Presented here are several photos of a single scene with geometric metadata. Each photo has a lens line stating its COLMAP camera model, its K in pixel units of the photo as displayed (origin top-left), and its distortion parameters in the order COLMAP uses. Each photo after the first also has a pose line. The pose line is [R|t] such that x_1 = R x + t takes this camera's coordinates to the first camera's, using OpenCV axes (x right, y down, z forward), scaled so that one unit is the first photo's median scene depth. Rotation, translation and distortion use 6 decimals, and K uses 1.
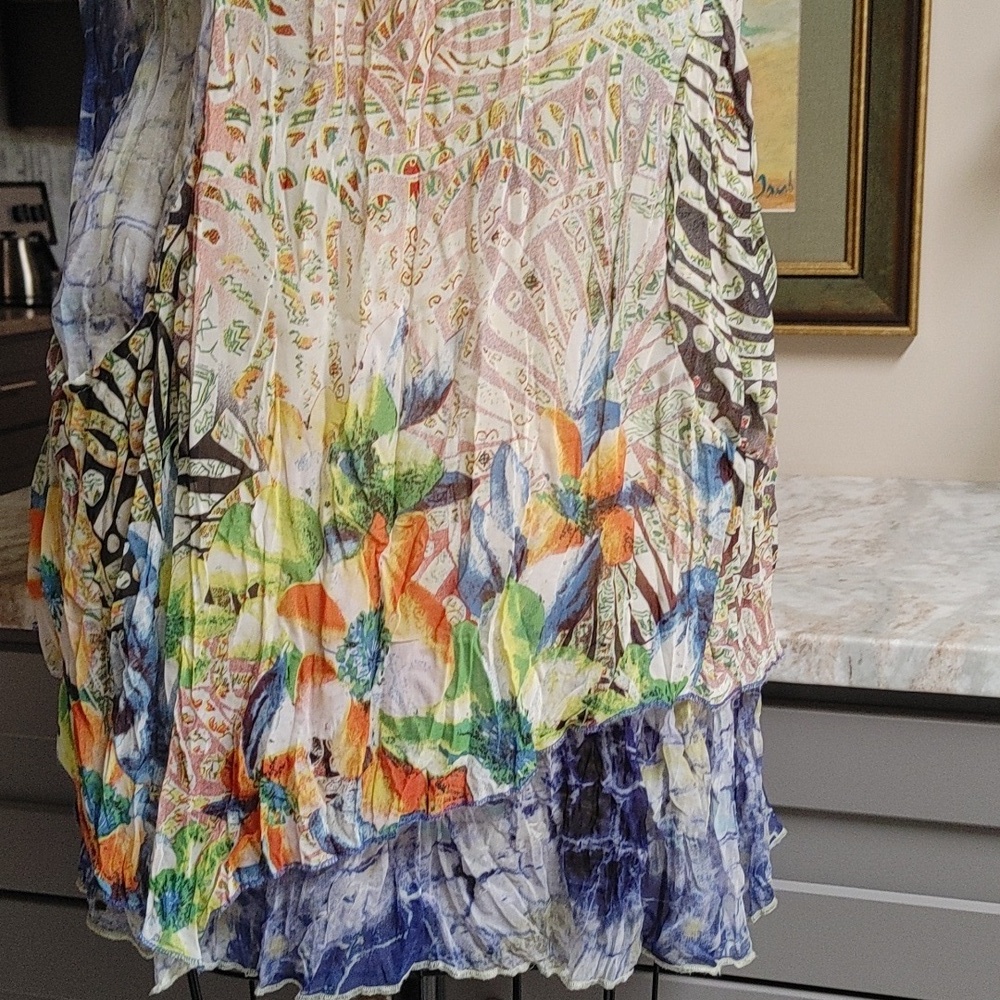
lens RADIAL K [[1749.7, 0, 458.8], [0, 1749.7, 510.3], [0, 0, 1]] dist [0.035047, 0.052267]
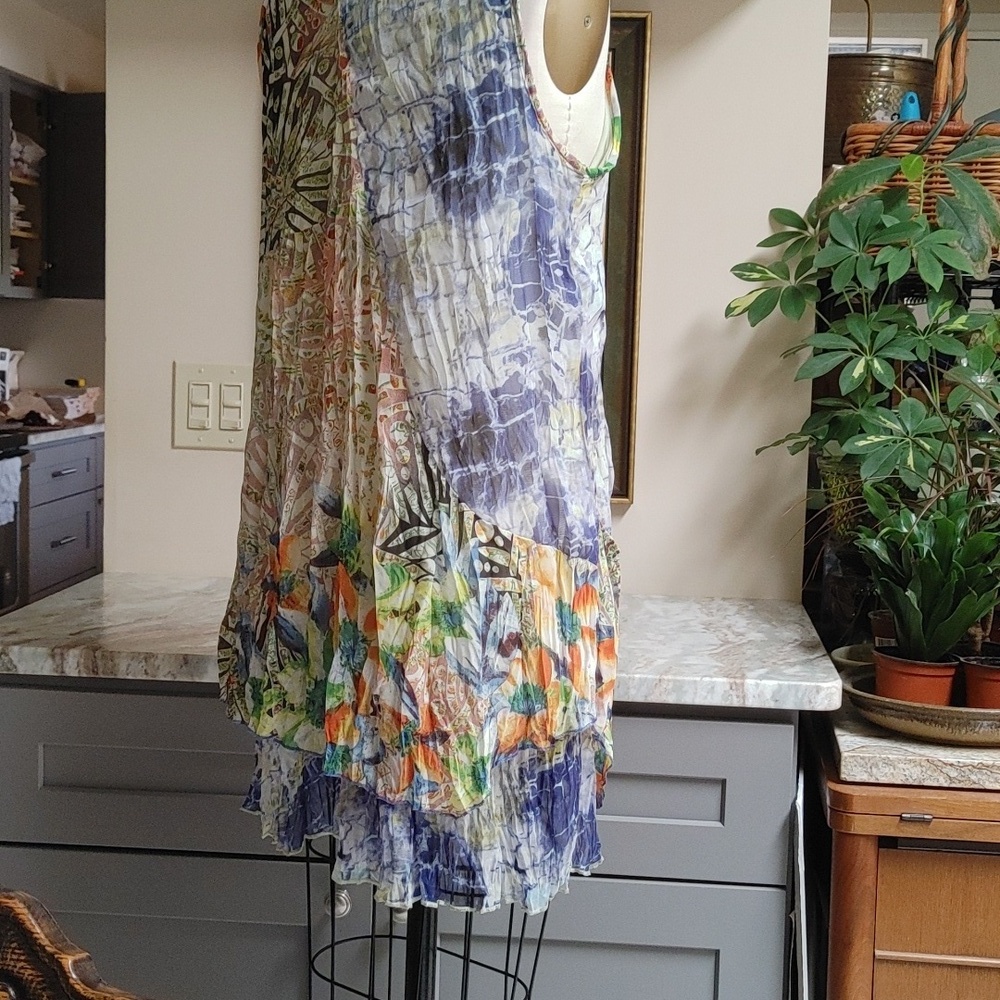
lens RADIAL K [[1749.2, 0, 477.3], [0, 1749.2, 496.7], [0, 0, 1]] dist [0.048611, 0.176238]
pose [[0.980941, 0.017789, 0.193491, -0.348305], [-0.001382, 0.996414, -0.084600, 0.054022], [-0.194302, 0.082720, 0.977448, -0.992015]]
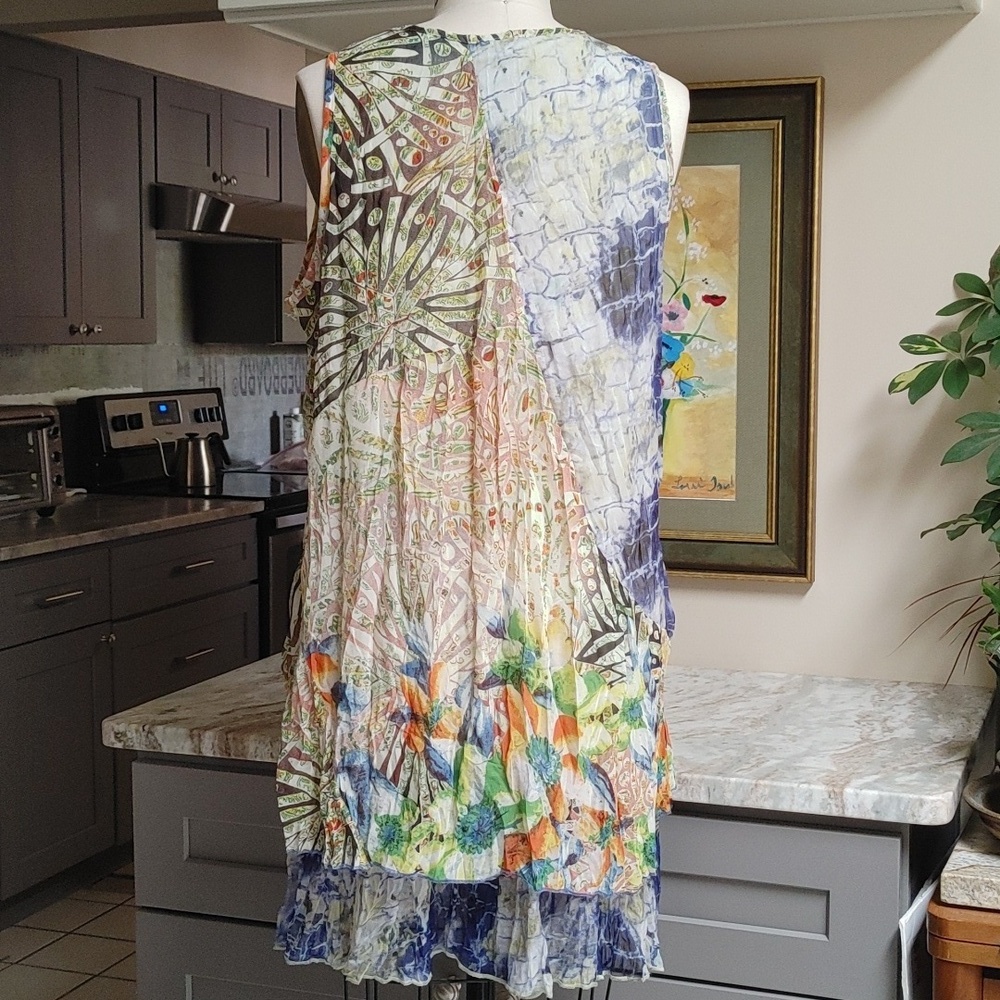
lens RADIAL K [[1749.2, 0, 477.3], [0, 1749.2, 496.7], [0, 0, 1]] dist [0.048611, 0.176238]
pose [[0.997649, 0.014738, -0.066934, 0.128291], [-0.020597, 0.995934, -0.087705, -0.063177], [0.065369, 0.088877, 0.993895, -1.043361]]
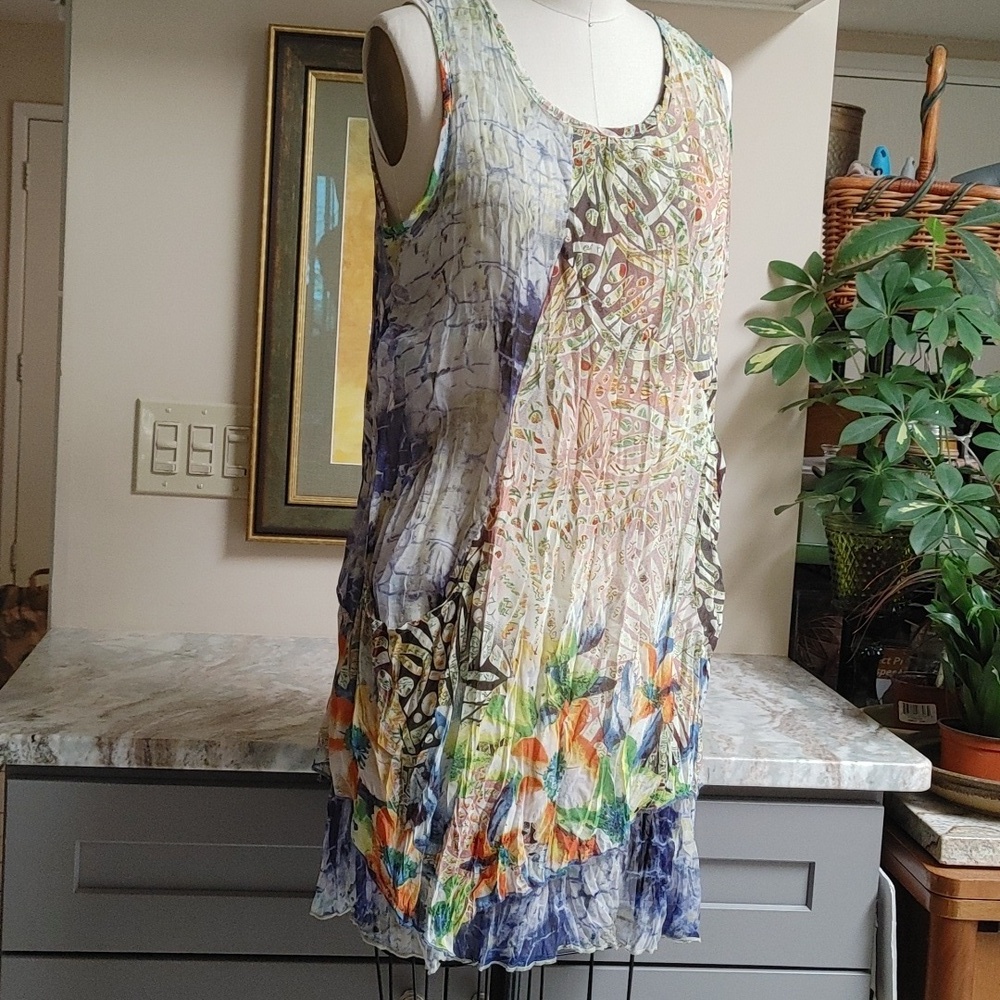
lens RADIAL K [[1749.2, 0, 477.3], [0, 1749.2, 496.7], [0, 0, 1]] dist [0.048611, 0.176238]
pose [[0.921795, 0.024707, 0.386889, -0.864128], [0.003314, 0.997428, -0.071593, -0.080632], [-0.387663, 0.067277, 0.919343, -0.706984]]
